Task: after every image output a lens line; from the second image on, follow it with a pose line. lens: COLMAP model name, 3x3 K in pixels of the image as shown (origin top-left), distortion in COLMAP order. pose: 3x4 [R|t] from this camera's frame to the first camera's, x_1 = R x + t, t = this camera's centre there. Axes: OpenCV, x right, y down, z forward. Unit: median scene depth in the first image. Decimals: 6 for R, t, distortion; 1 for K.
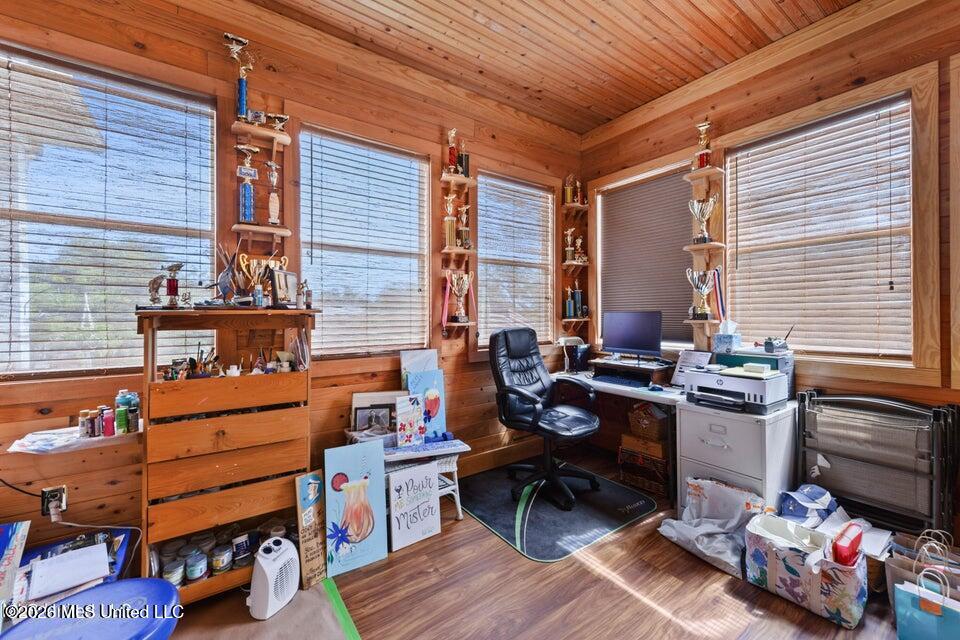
lens RADIAL K [[385.6, 0, 480.0], [0, 385.6, 312.3], [0, 0, 1]] dist [0.010249, -0.002002]
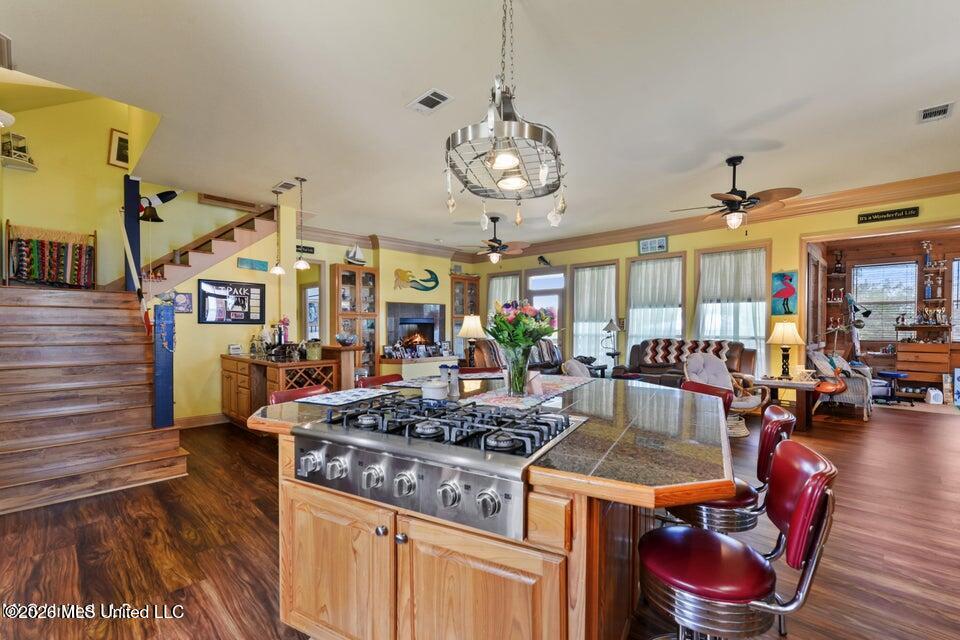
lens RADIAL K [[427.9, 0, 473.5], [0, 427.9, 333.6], [0, 0, 1]] dist [0.005382, -0.001765]
pose [[0.168930, 0.020175, -0.985422, 2.175159], [0.004073, 0.999768, 0.021166, -0.026877], [0.985620, -0.007589, 0.168809, -3.172106]]
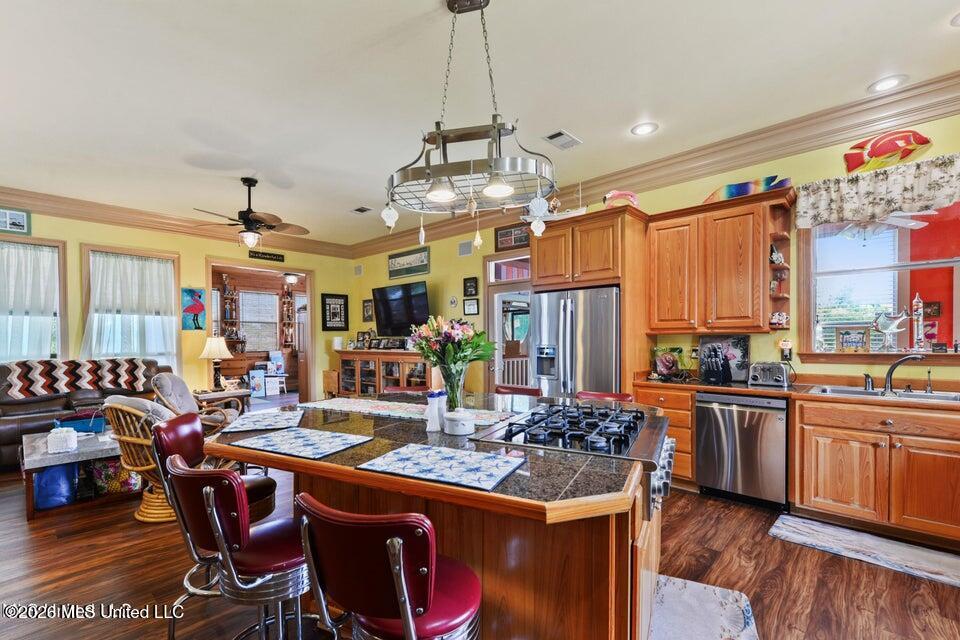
lens RADIAL K [[427.9, 0, 480.6], [0, 427.9, 347.8], [0, 0, 1]] dist [0.005382, -0.001765]
pose [[0.978816, -0.004654, 0.204690, 1.064846], [-0.000754, 0.999653, 0.026336, -0.040601], [-0.204742, -0.025932, 0.978472, -3.890136]]
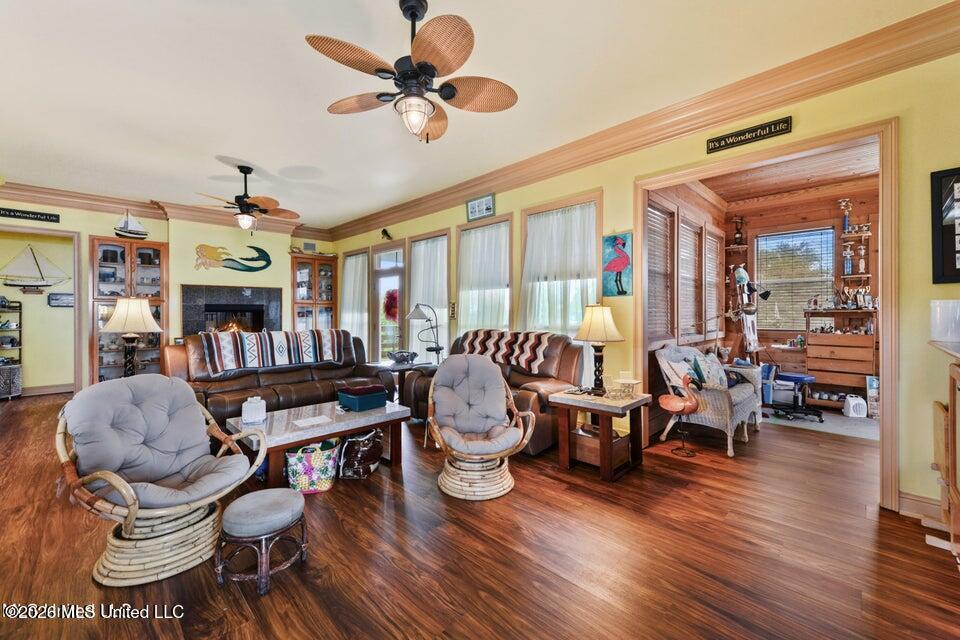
lens RADIAL K [[385.6, 0, 470.5], [0, 385.6, 313.8], [0, 0, 1]] dist [0.010249, -0.002002]
pose [[0.153595, 0.006036, -0.988115, 1.385695], [0.008845, 0.999933, 0.007483, -0.020215], [0.988094, -0.009889, 0.153531, -1.648173]]
